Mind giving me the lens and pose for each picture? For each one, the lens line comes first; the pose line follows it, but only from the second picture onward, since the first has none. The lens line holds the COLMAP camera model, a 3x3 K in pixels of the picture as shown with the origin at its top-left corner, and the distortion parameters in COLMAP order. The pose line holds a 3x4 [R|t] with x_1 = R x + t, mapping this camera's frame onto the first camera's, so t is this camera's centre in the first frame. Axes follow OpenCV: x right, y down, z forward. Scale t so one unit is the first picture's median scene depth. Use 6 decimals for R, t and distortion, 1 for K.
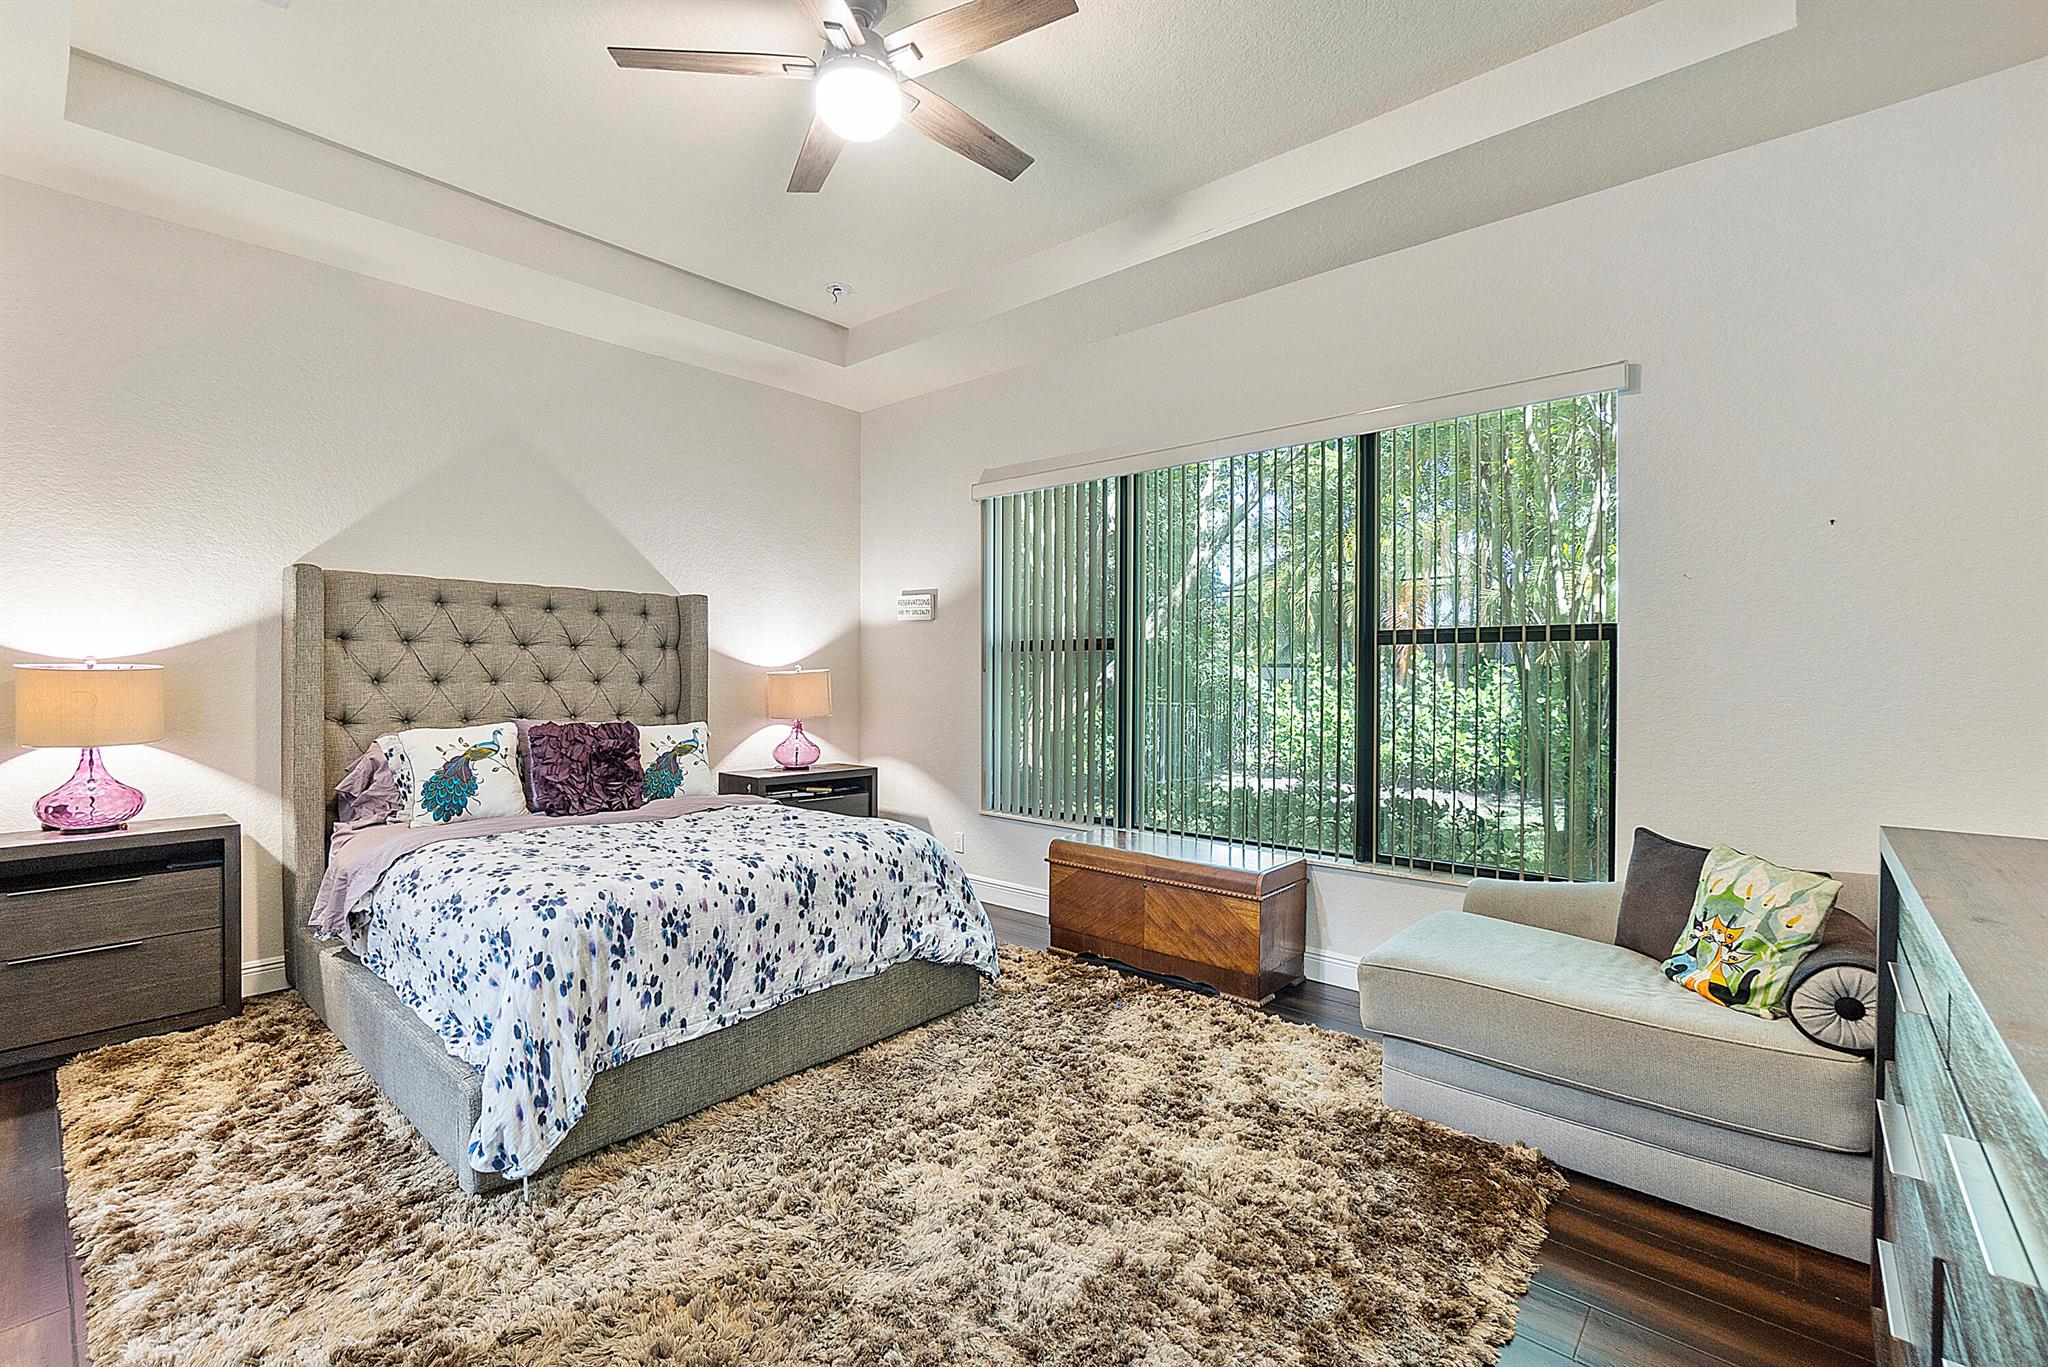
lens RADIAL K [[887.9, 0, 1017.2], [0, 887.9, 675.2], [0, 0, 1]] dist [-0.002369, -0.000114]
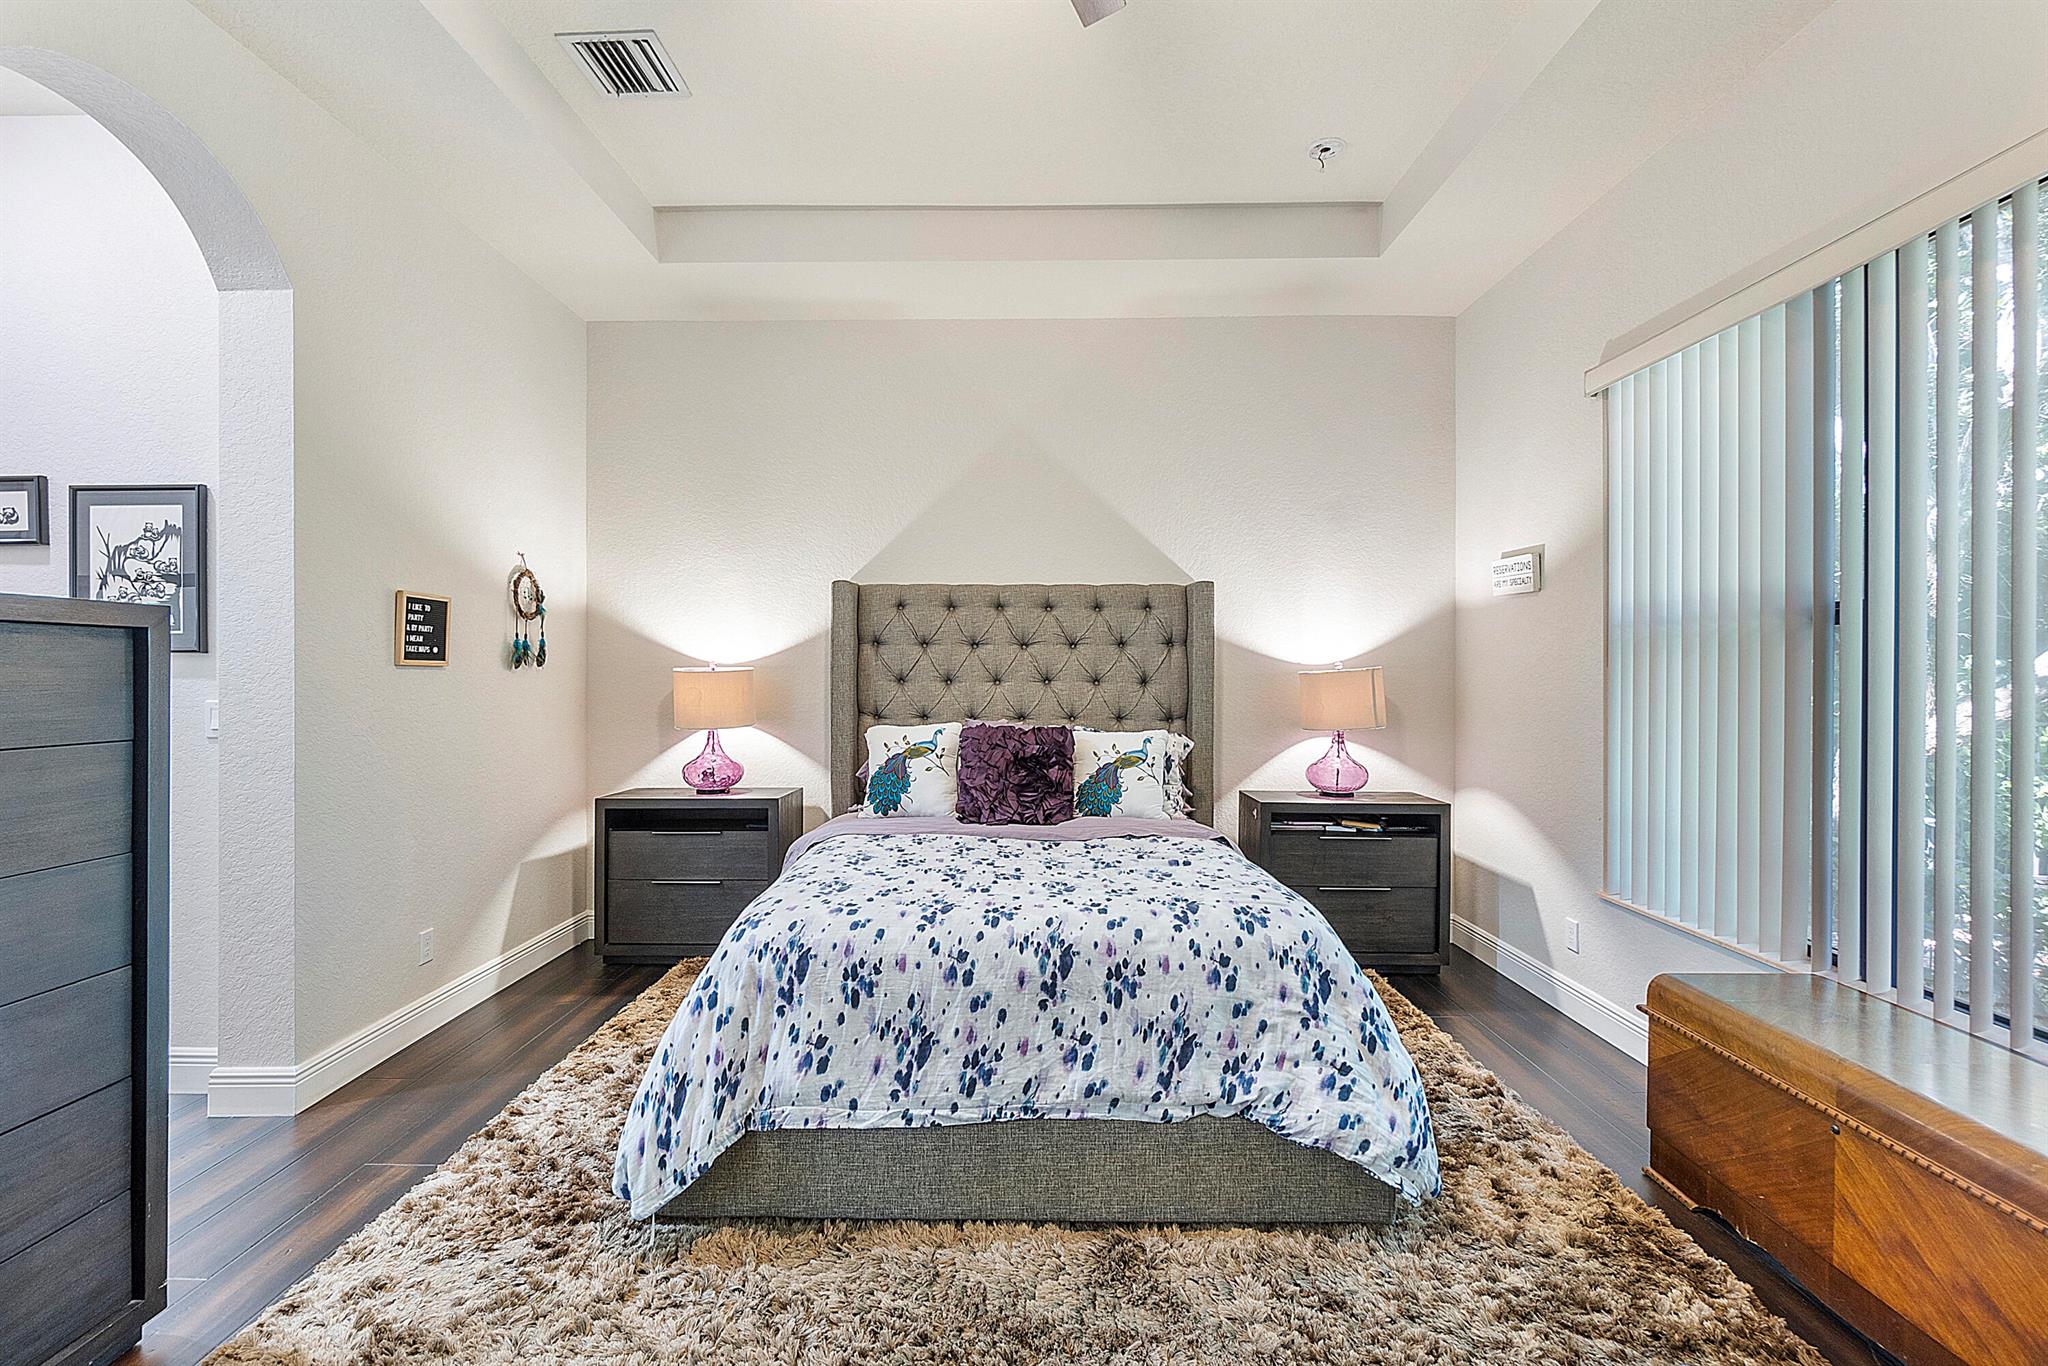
lens RADIAL K [[887.9, 0, 1017.2], [0, 887.9, 674.7], [0, 0, 1]] dist [-0.002369, -0.000114]
pose [[0.650839, -0.001739, -0.759214, 0.259915], [0.001144, 0.999998, -0.001309, 0.000921], [0.759215, -0.000016, 0.650840, 0.452927]]
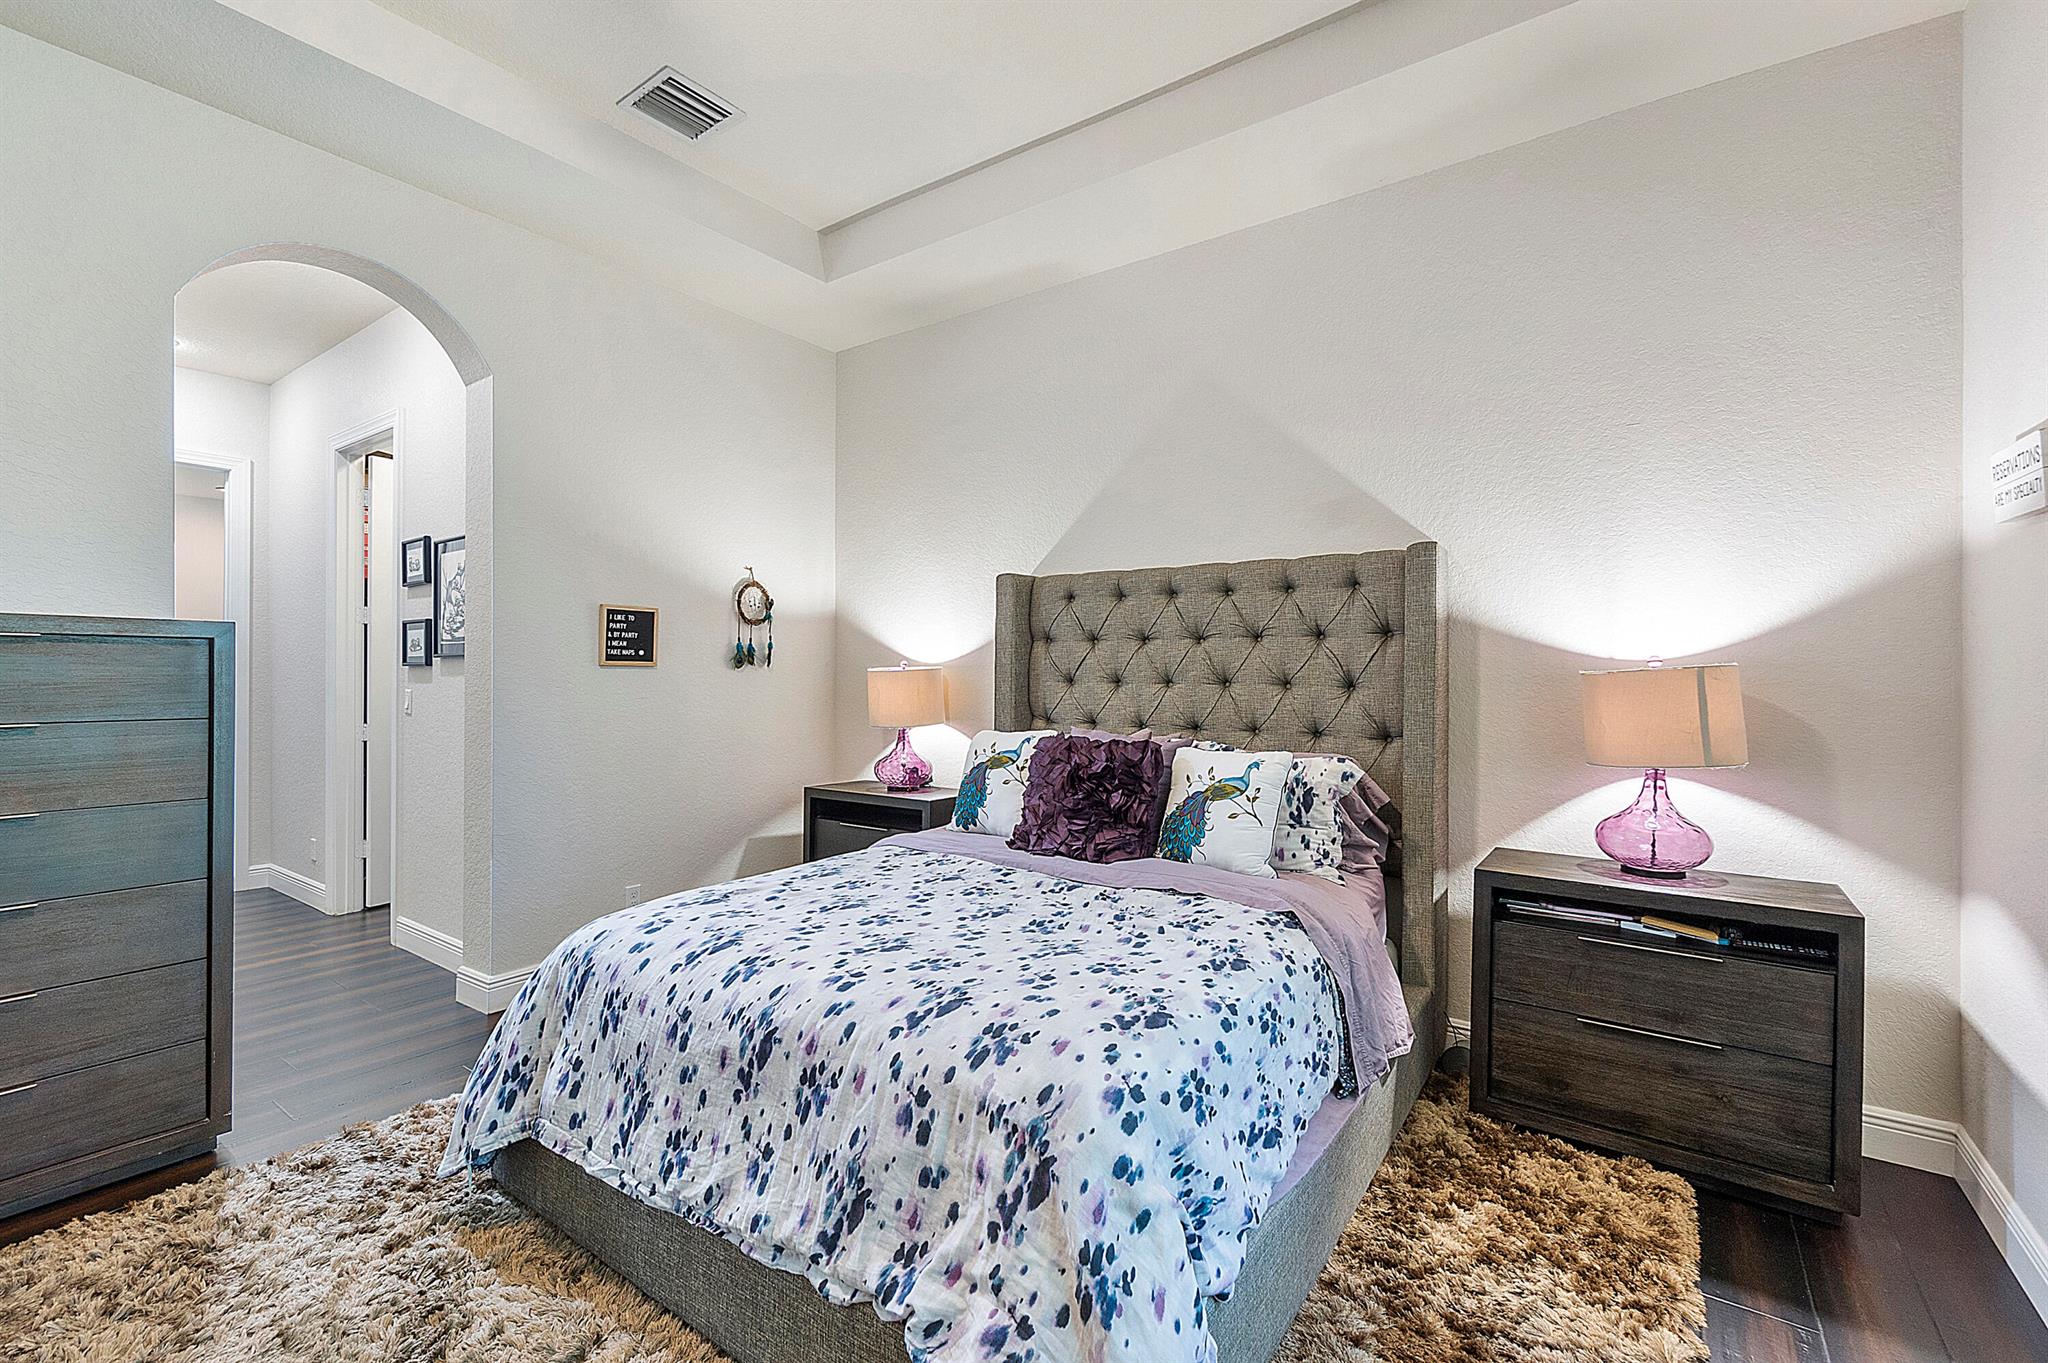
lens RADIAL K [[877.3, 0, 1018.9], [0, 877.3, 677.5], [0, 0, 1]] dist [-0.008529, -0.000203]
pose [[0.097495, 0.002274, -0.995233, 0.301661], [-0.003007, 0.999993, 0.001990, 0.000696], [0.995232, 0.002799, 0.097501, 0.997212]]
